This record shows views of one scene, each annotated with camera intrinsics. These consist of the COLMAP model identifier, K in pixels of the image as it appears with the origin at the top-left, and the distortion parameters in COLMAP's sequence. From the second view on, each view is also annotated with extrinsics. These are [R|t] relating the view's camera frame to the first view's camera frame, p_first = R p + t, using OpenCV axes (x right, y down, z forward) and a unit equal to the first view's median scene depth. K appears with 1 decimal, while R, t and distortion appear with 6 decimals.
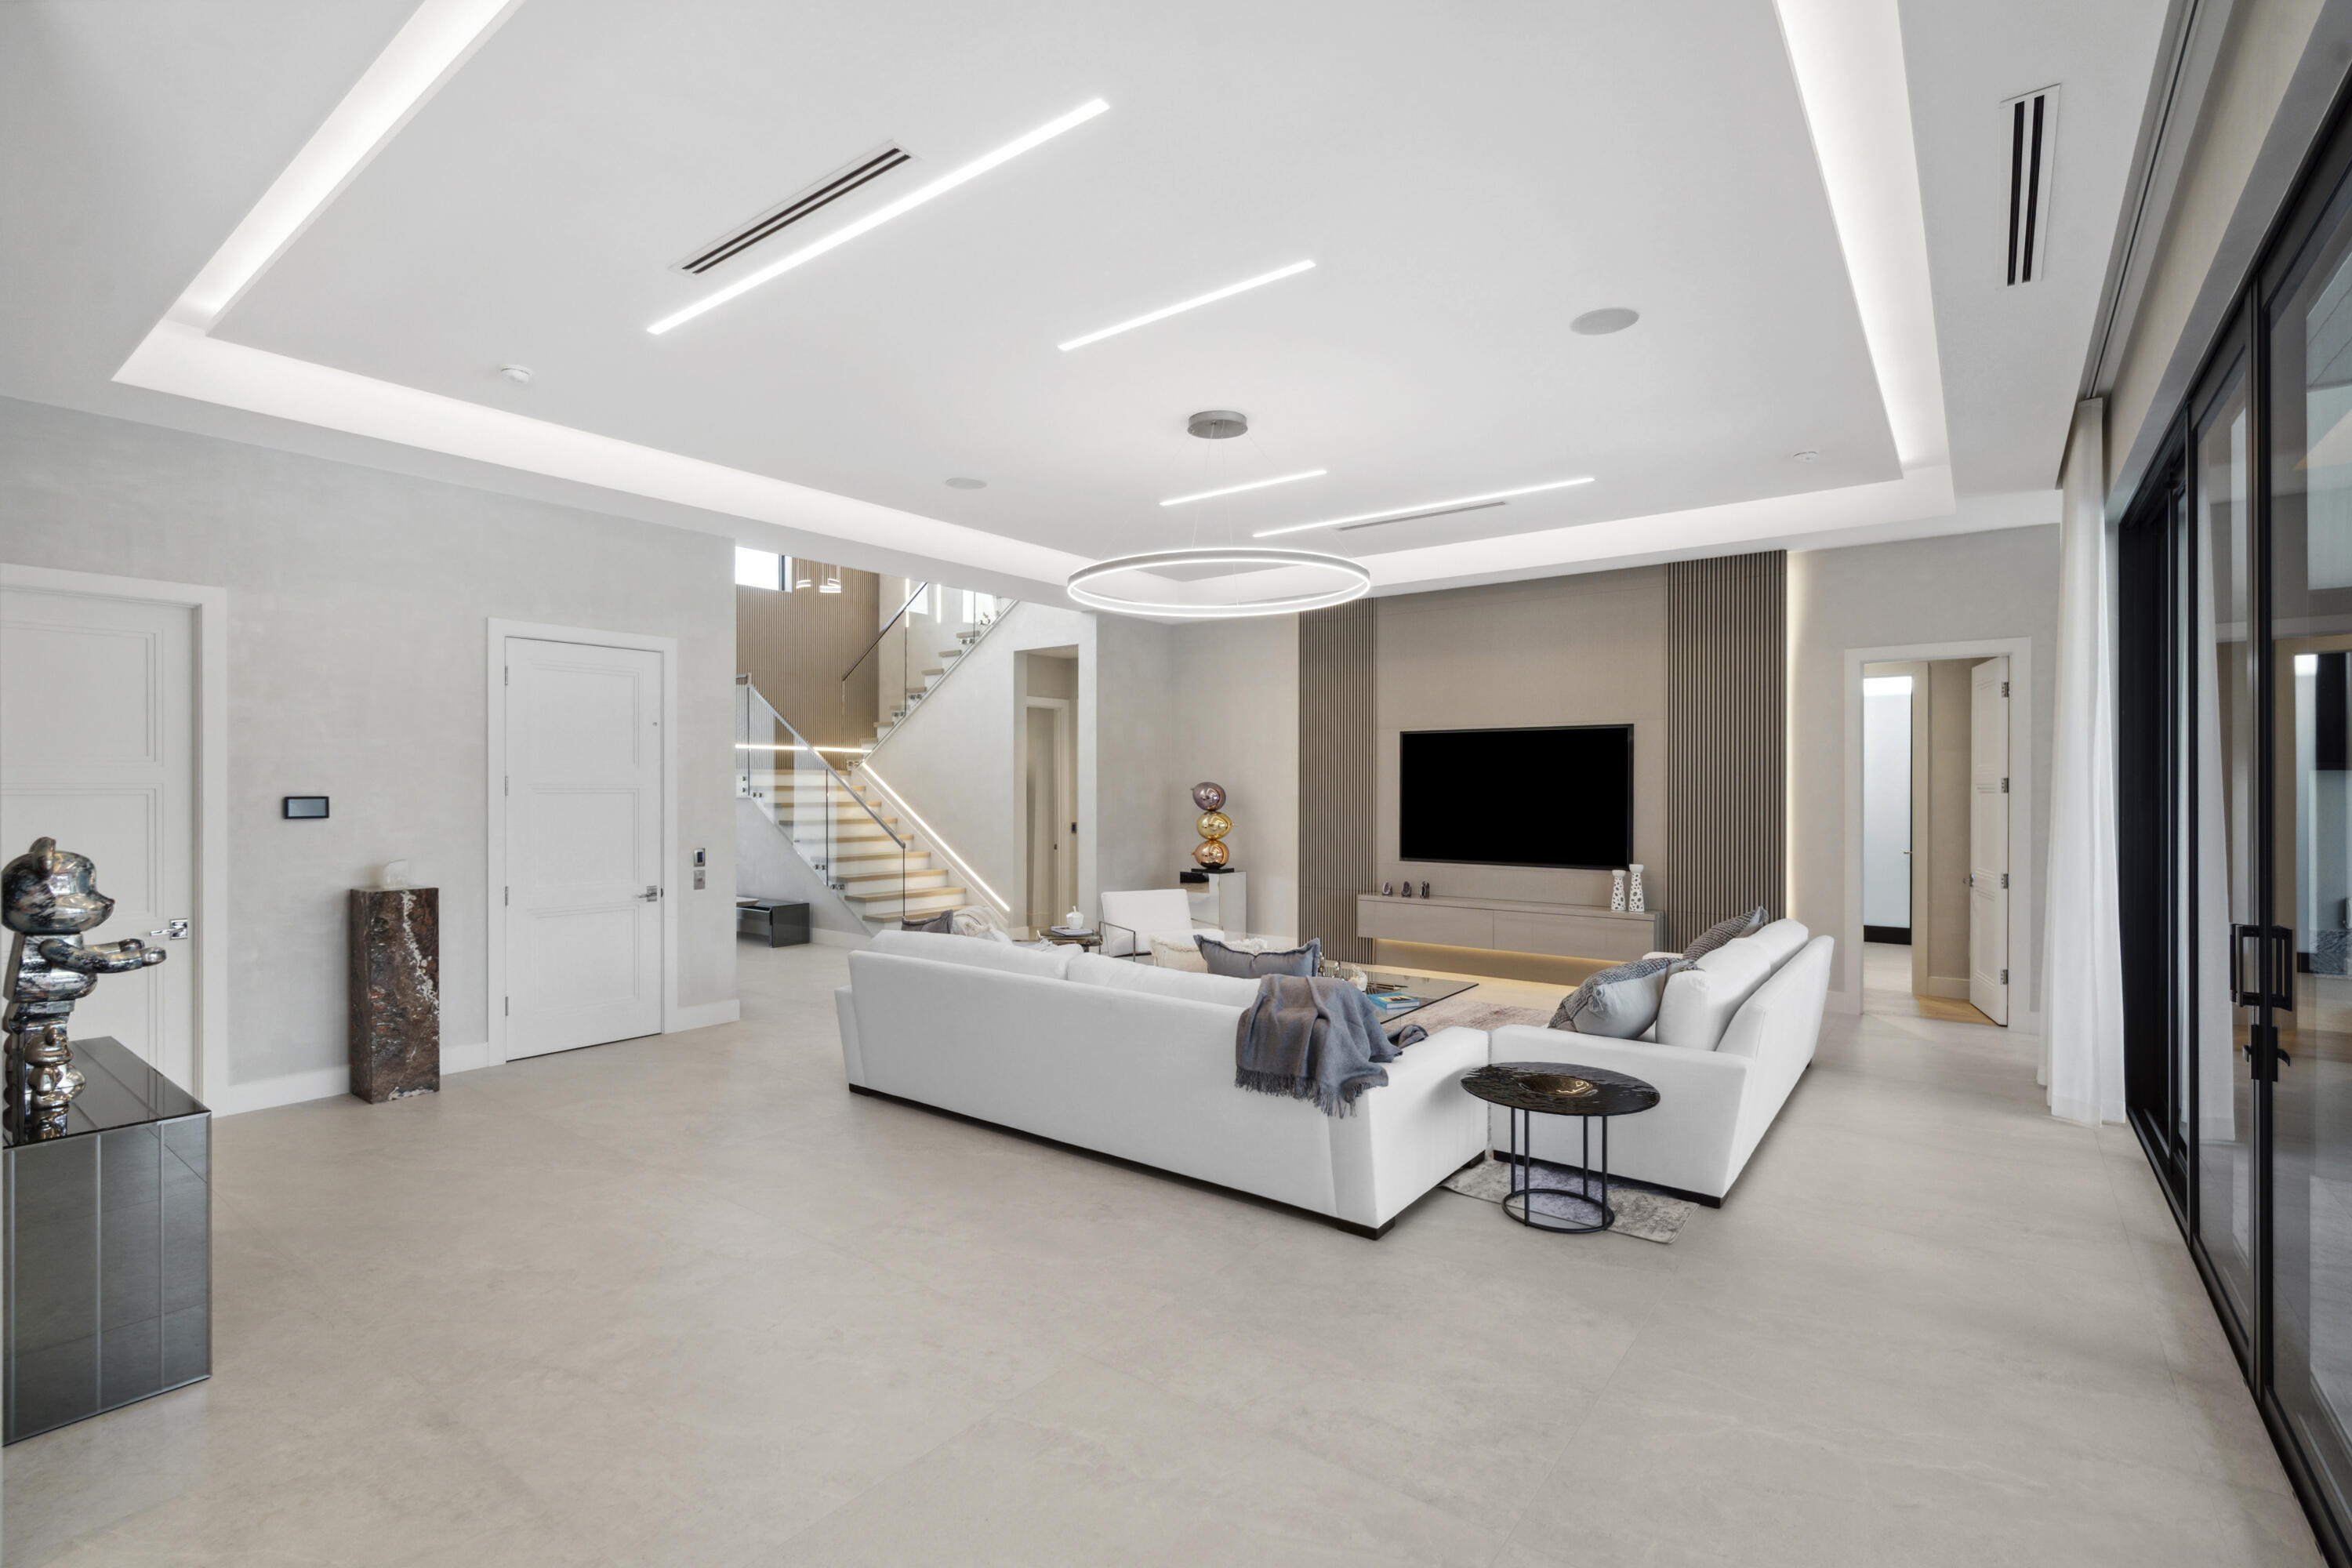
lens RADIAL K [[1069.7, 0, 1146.9], [0, 1069.7, 787.6], [0, 0, 1]] dist [-0.000625, 0.000351]
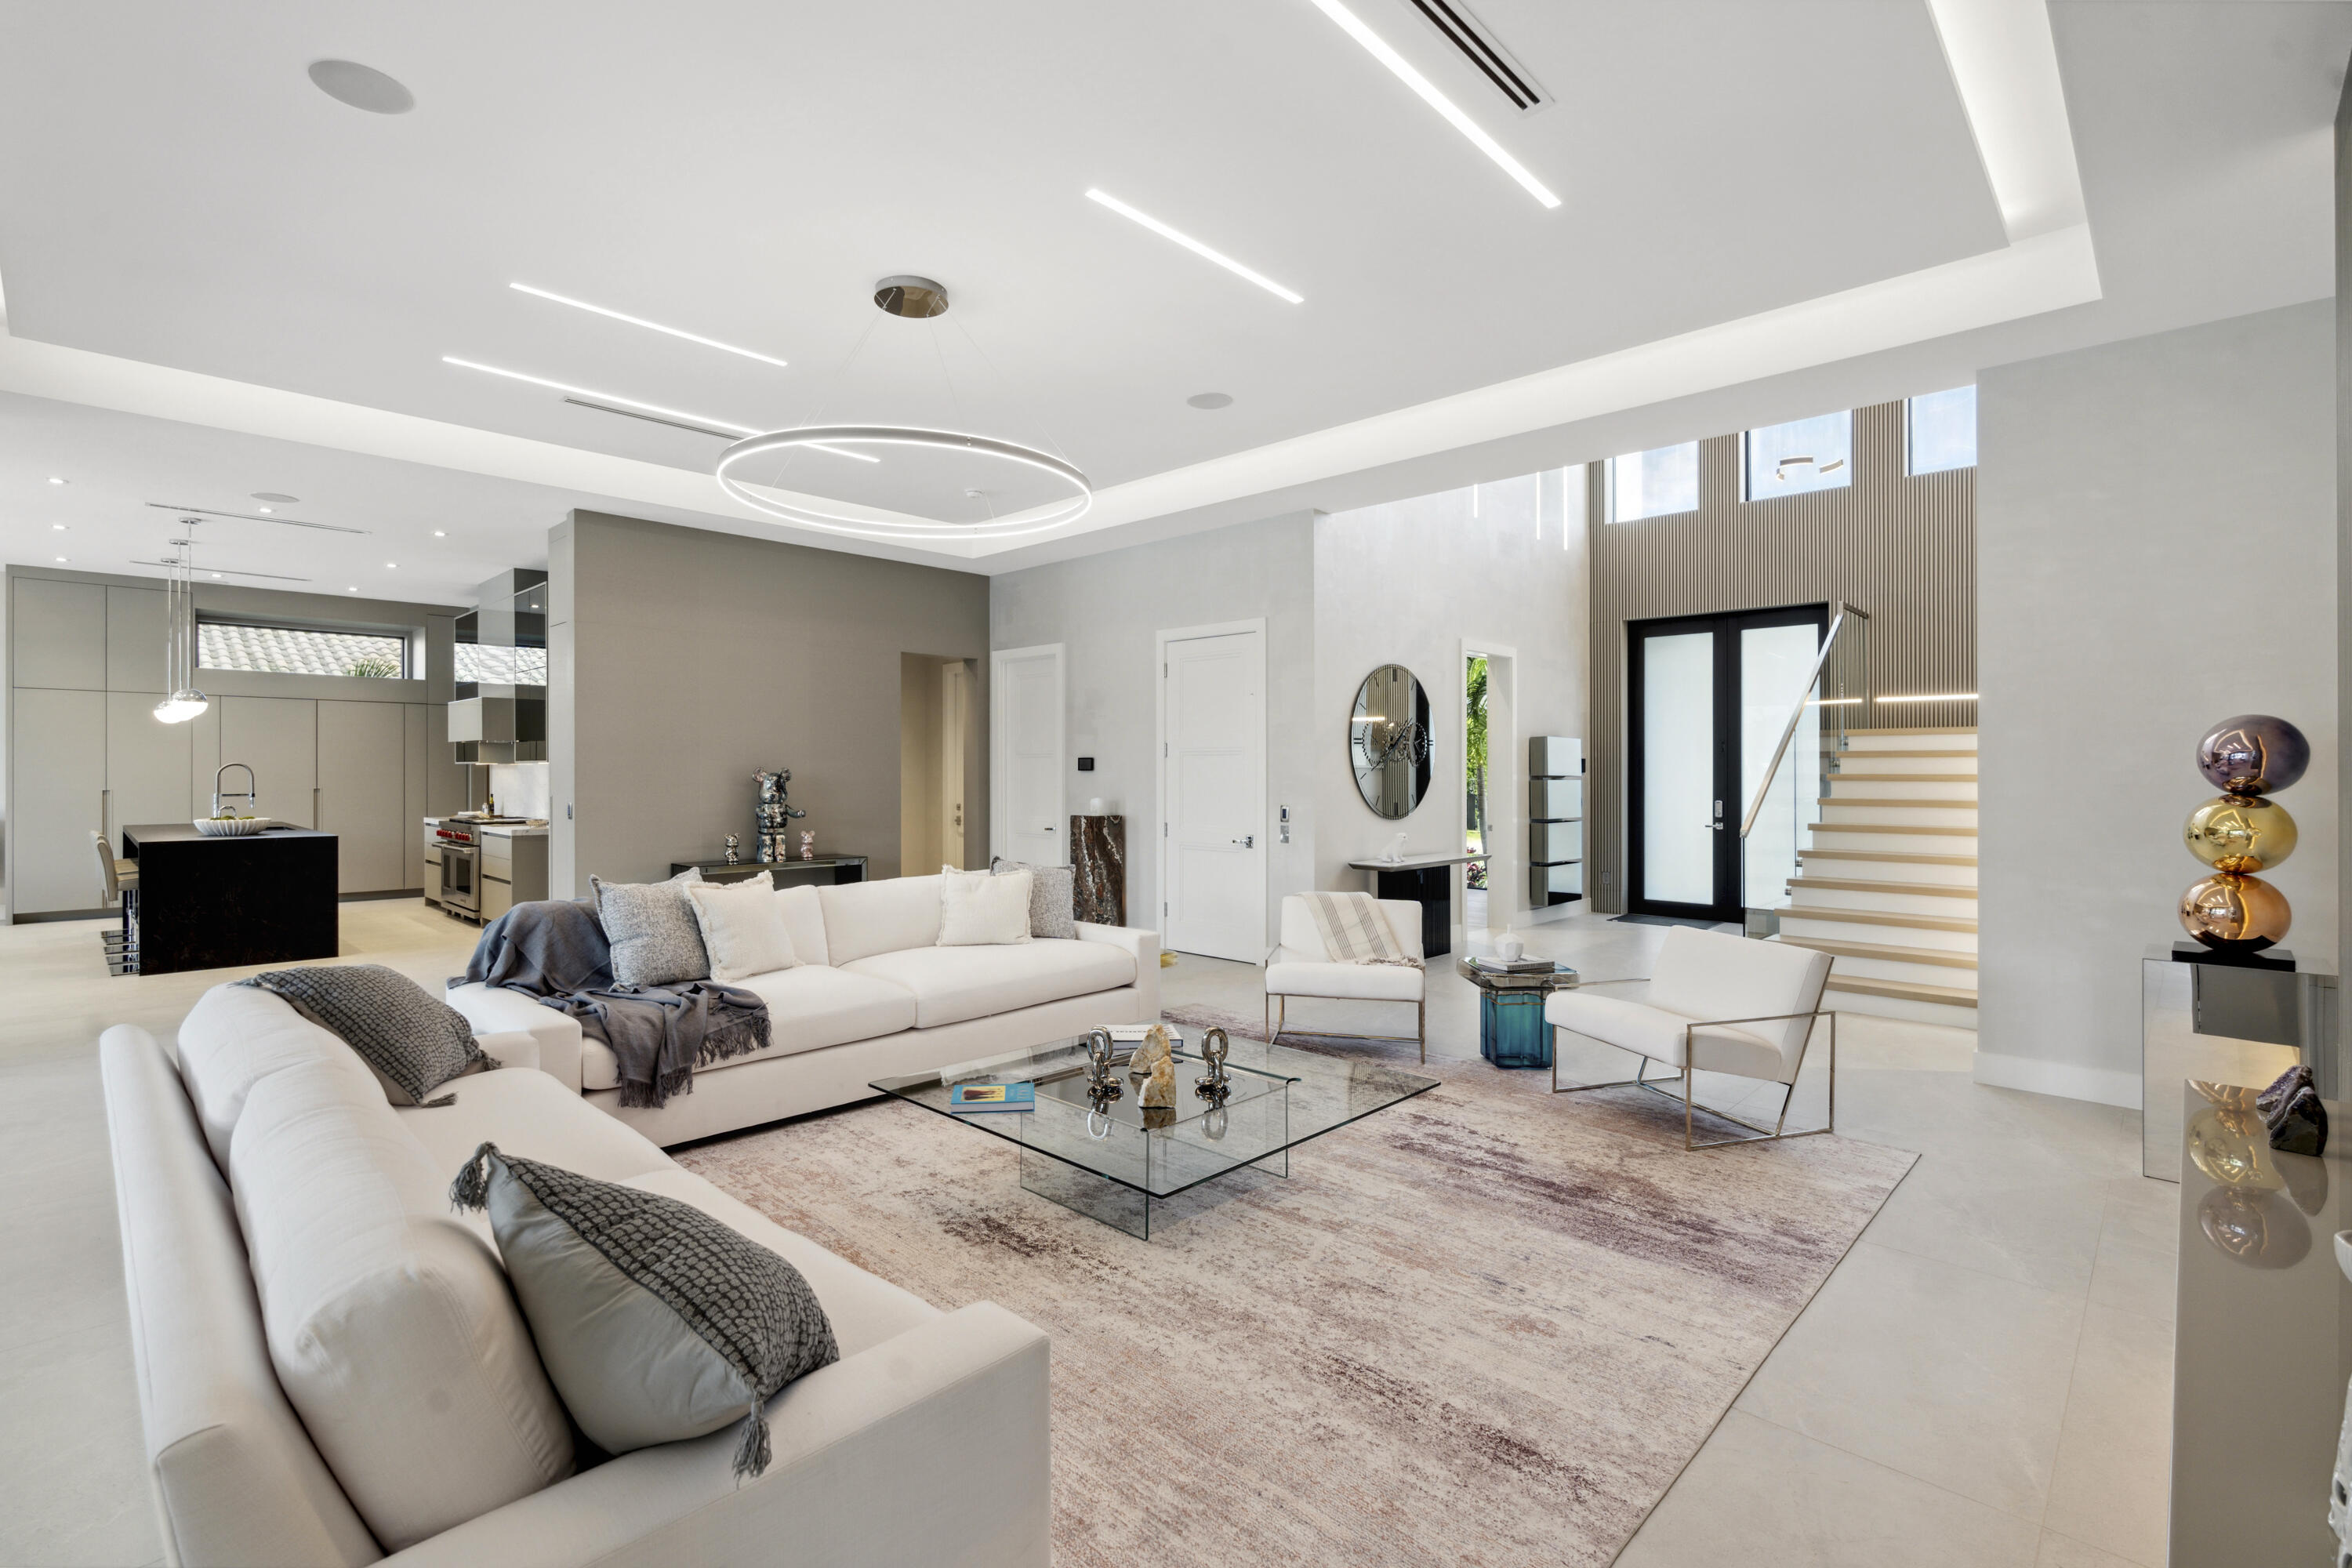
lens RADIAL K [[1069.7, 0, 1164.5], [0, 1069.7, 769.5], [0, 0, 1]] dist [-0.000625, 0.000351]
pose [[-0.103931, -0.003763, -0.994577, 0.571805], [-0.004468, 0.999985, -0.003316, 0.020861], [0.994575, 0.004099, -0.103946, 0.842119]]
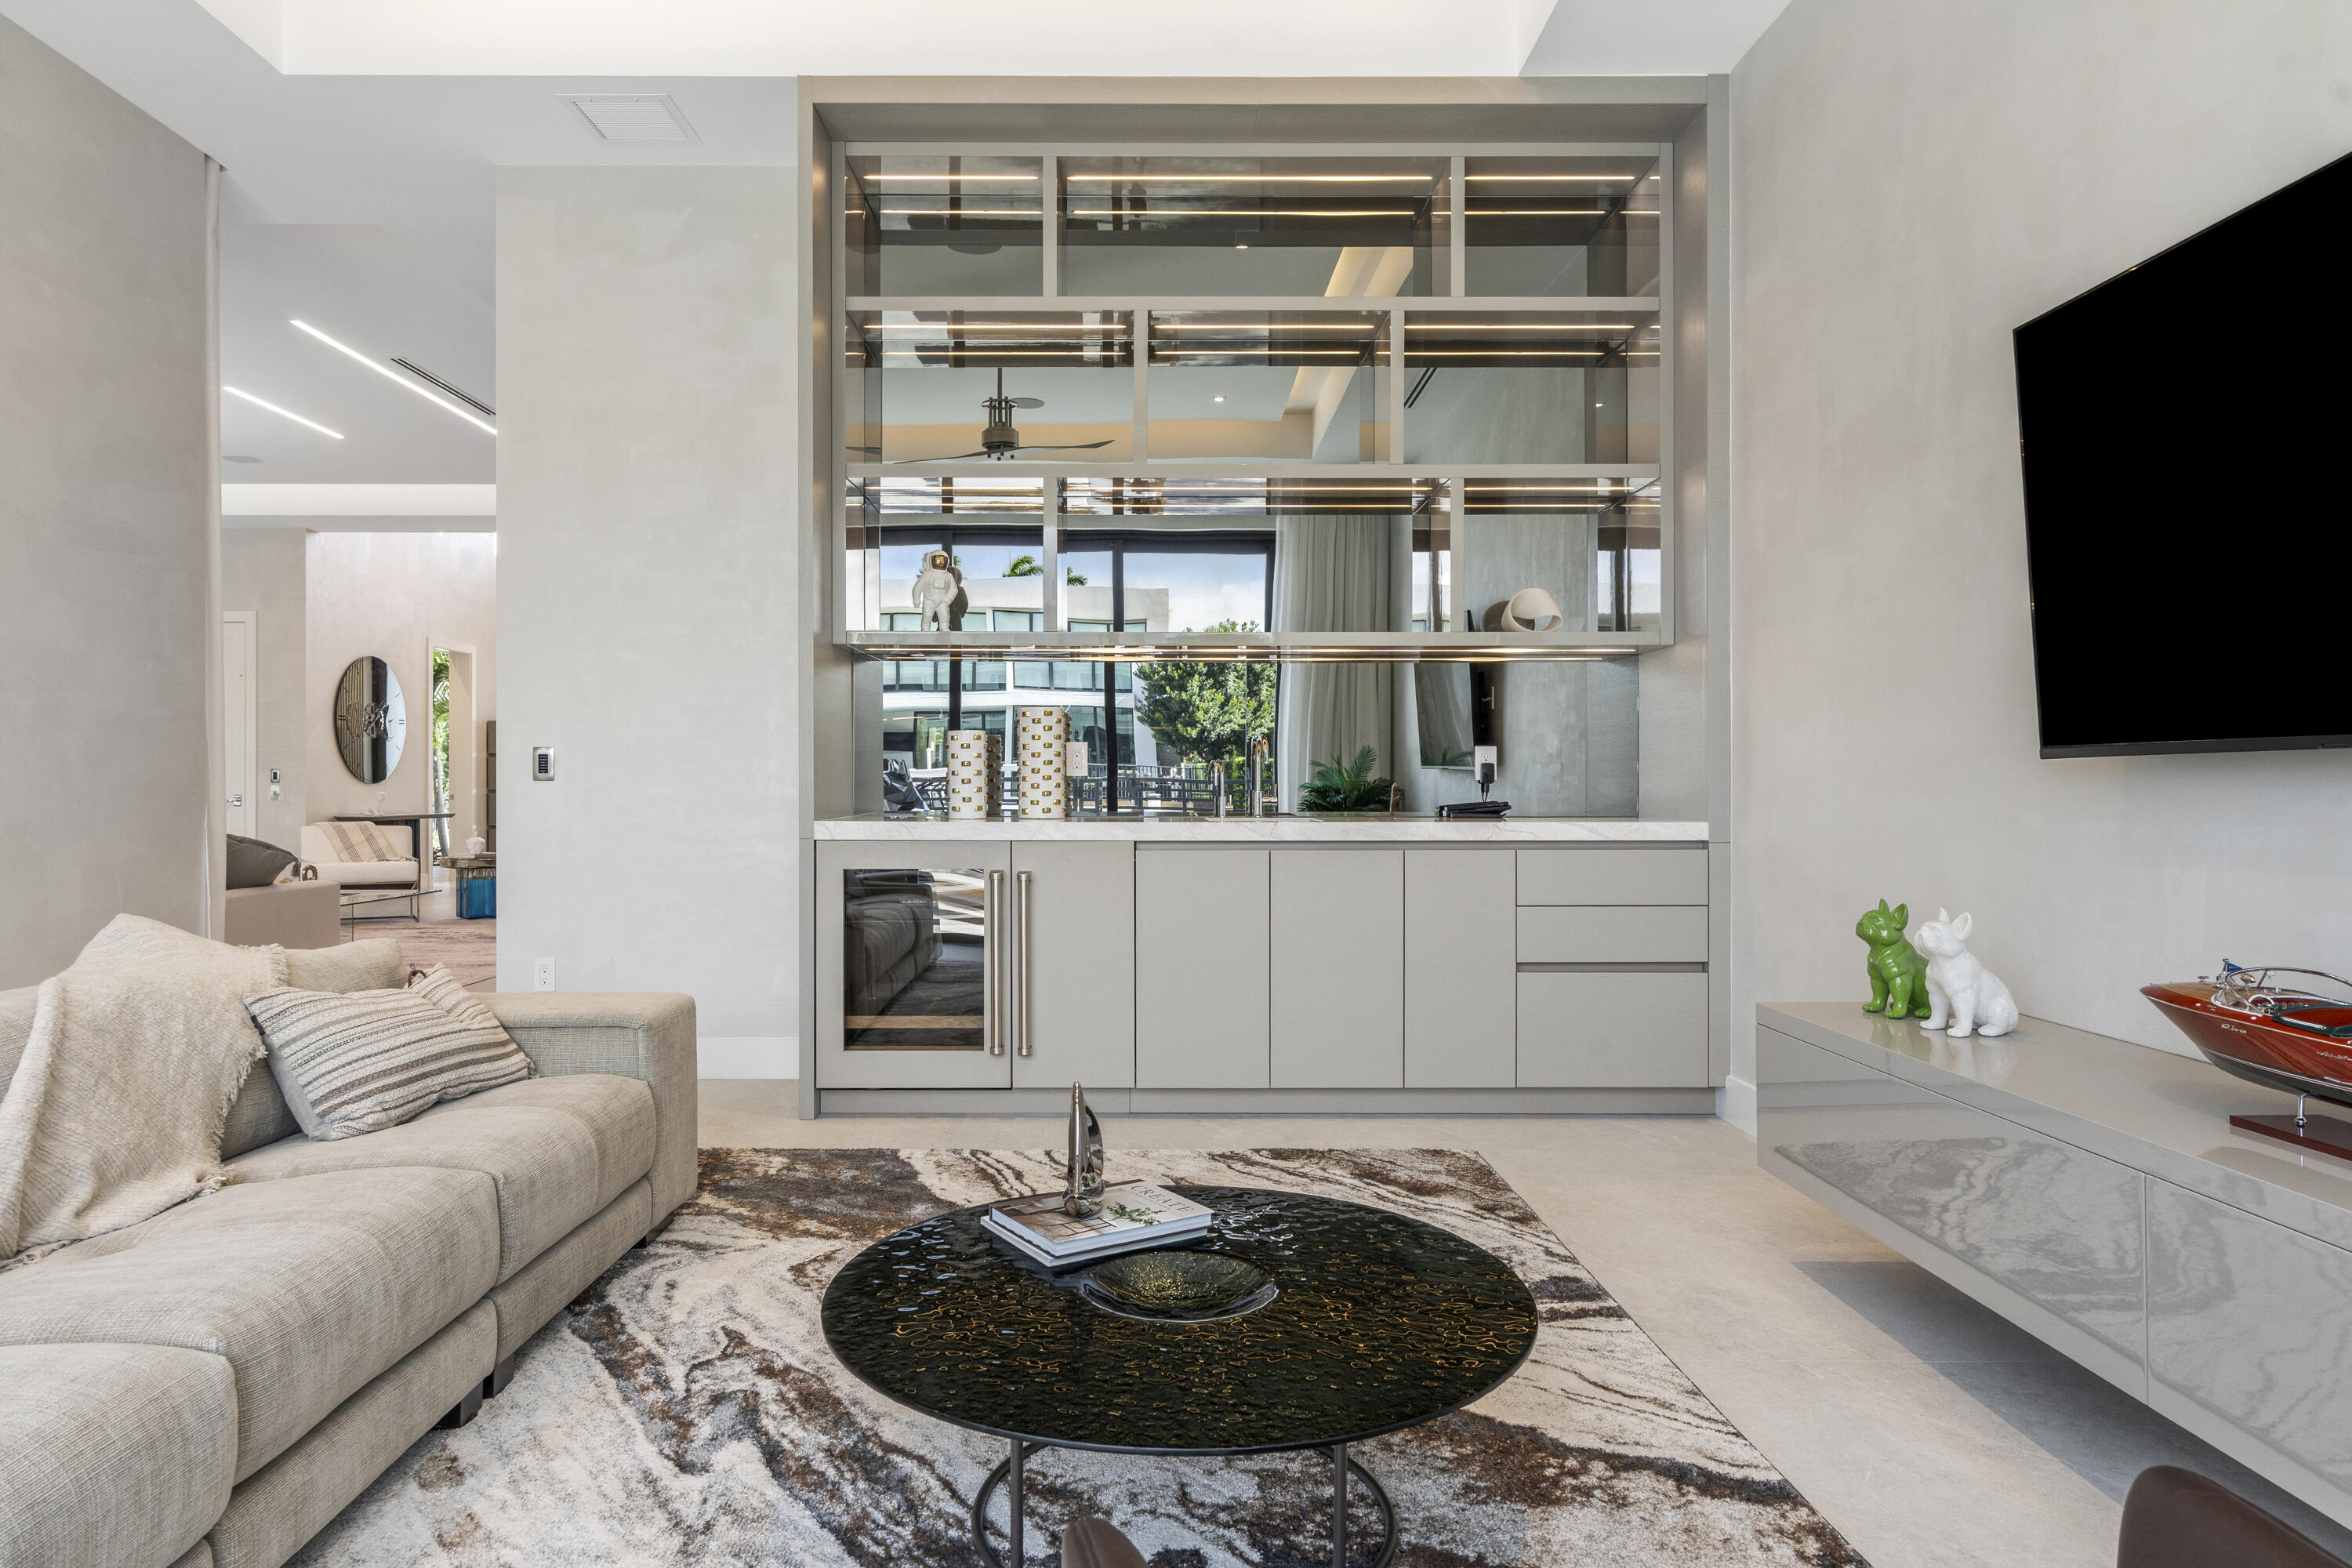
lens RADIAL K [[1424.7, 0, 1167.5], [0, 1424.7, 774.9], [0, 0, 1]] dist [0.002459, -0.000563]
pose [[0.624637, -0.004787, -0.780901, 1.381840], [-0.003626, 0.999953, -0.009031, 0.064822], [0.780907, 0.008473, 0.624590, 0.648607]]
